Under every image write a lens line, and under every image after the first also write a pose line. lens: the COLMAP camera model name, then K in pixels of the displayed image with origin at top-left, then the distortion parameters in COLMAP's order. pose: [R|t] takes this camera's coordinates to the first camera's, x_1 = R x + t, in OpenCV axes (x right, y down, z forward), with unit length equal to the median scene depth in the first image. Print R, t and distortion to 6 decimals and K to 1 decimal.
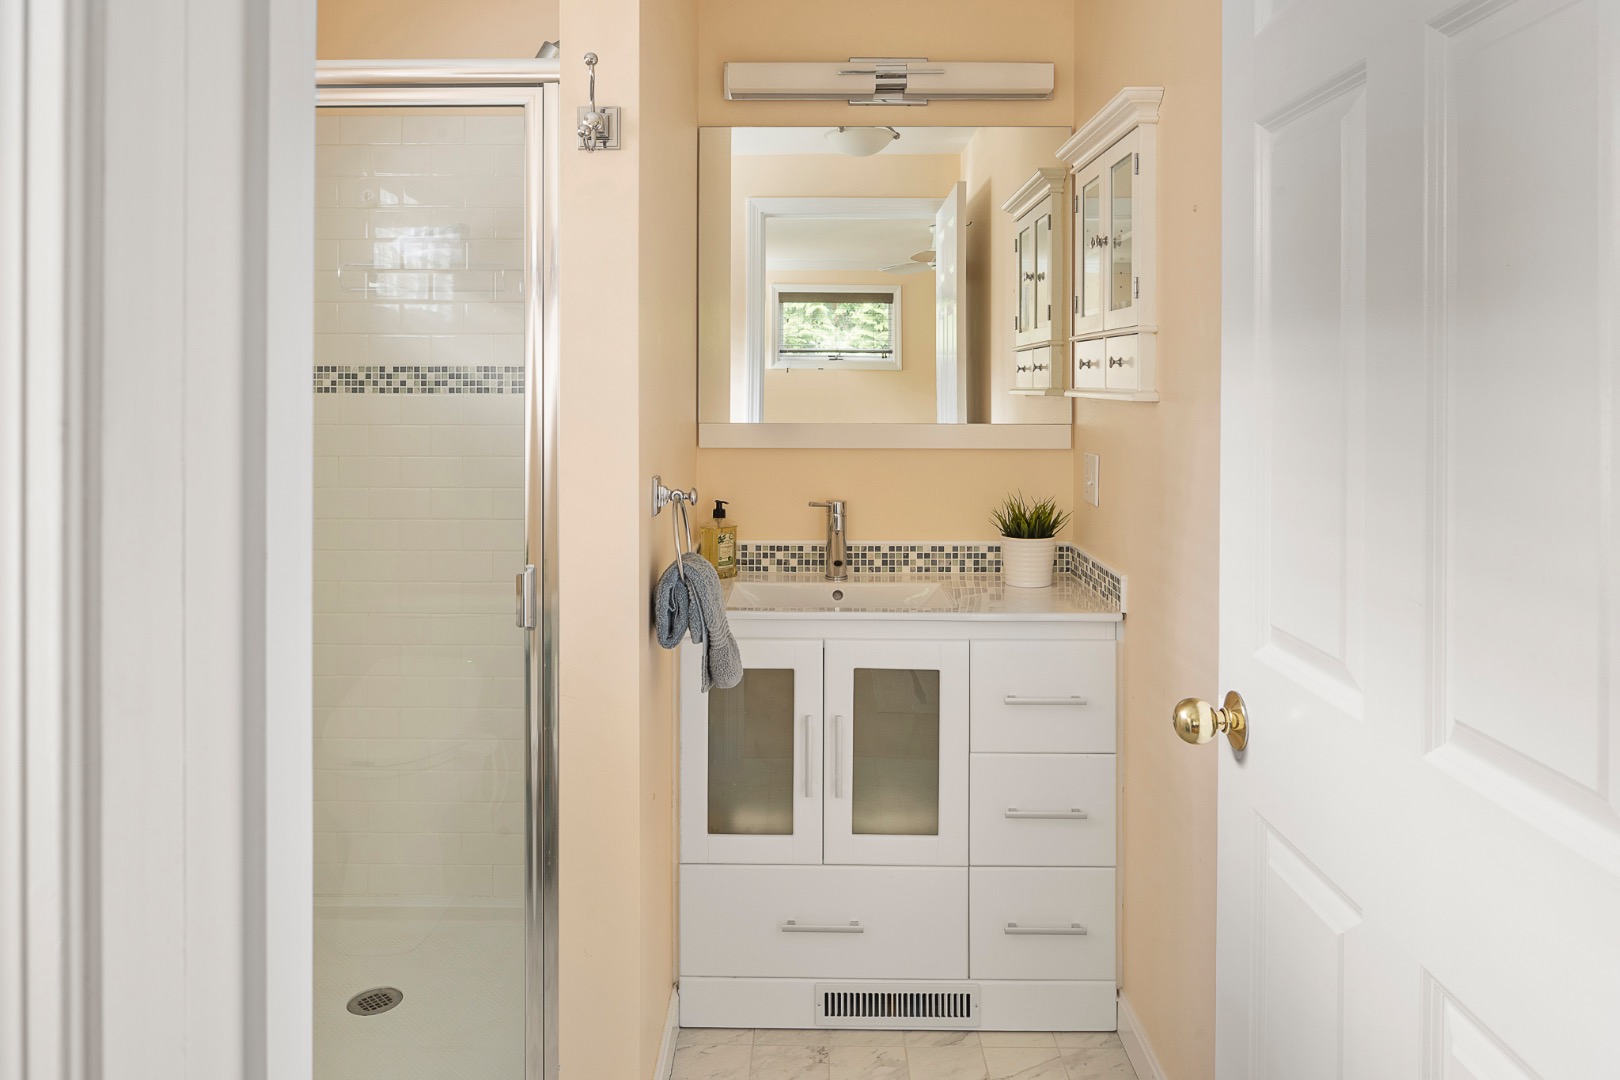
lens RADIAL K [[1149.2, 0, 804.0], [0, 1149.2, 391.1], [0, 0, 1]] dist [-0.000484, -0.000671]
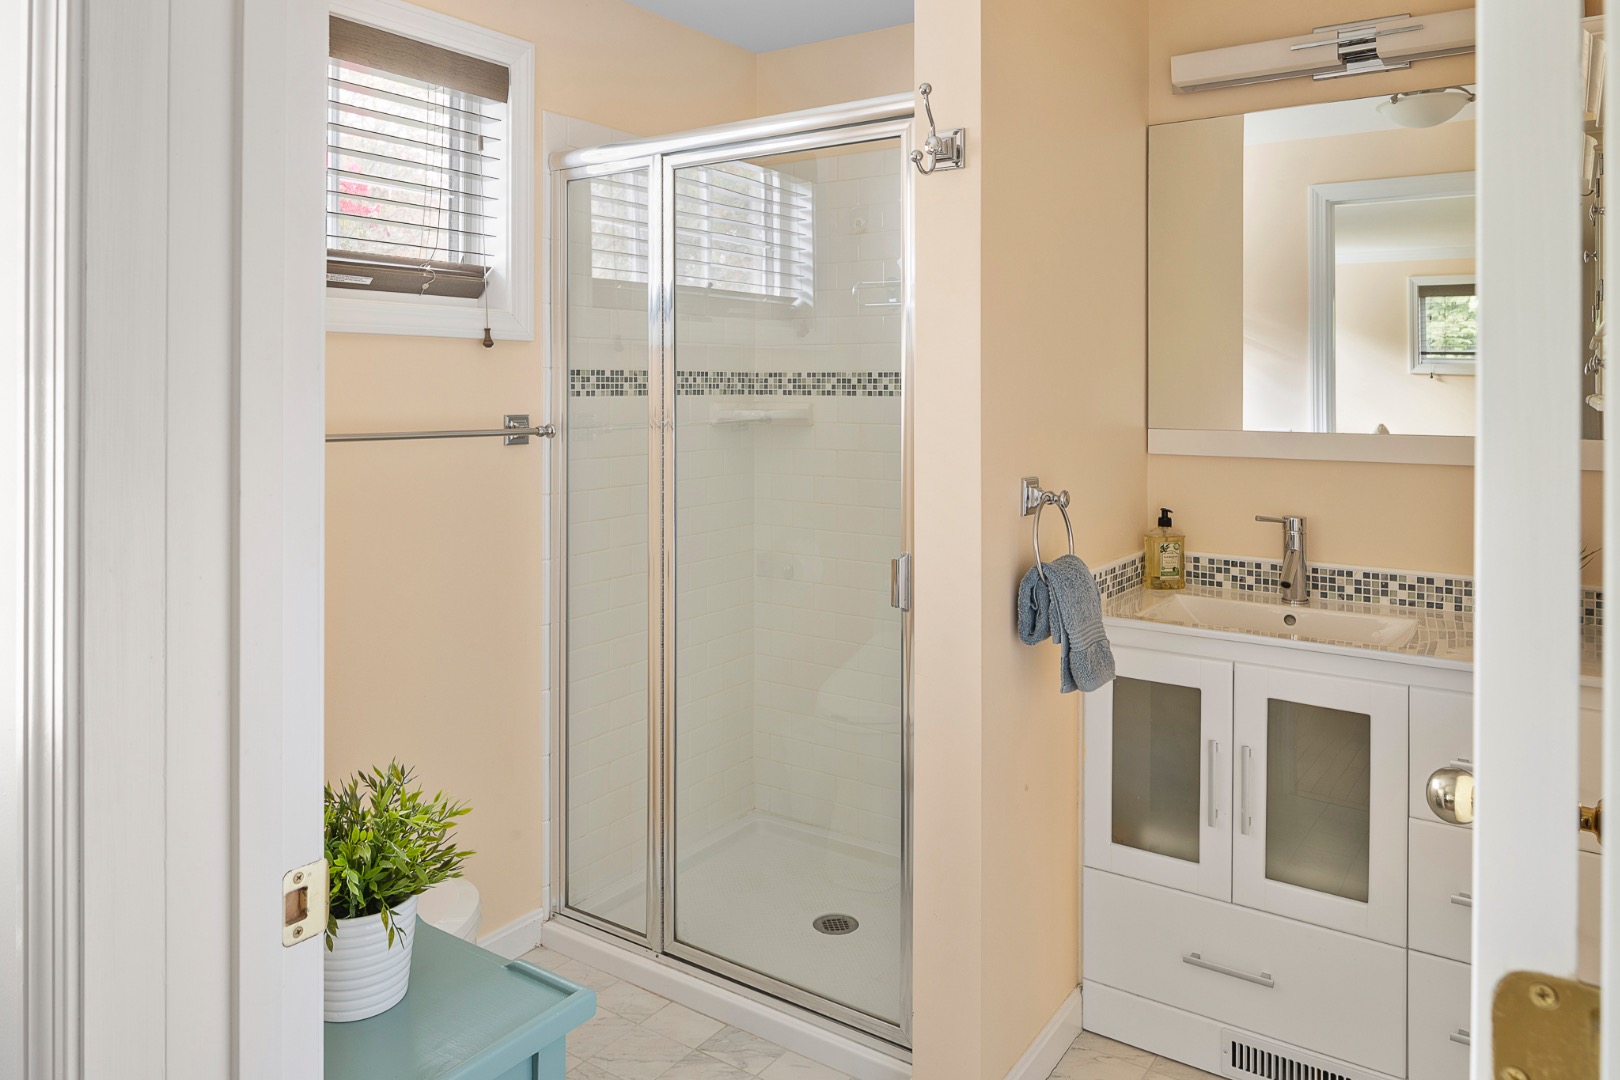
lens RADIAL K [[1149.2, 0, 804.0], [0, 1149.2, 391.1], [0, 0, 1]] dist [-0.000484, -0.000671]
pose [[0.825115, 0.003623, -0.564953, 0.220715], [-0.006178, 0.999978, -0.002610, 0.000412], [0.564931, 0.005644, 0.825119, 0.026666]]
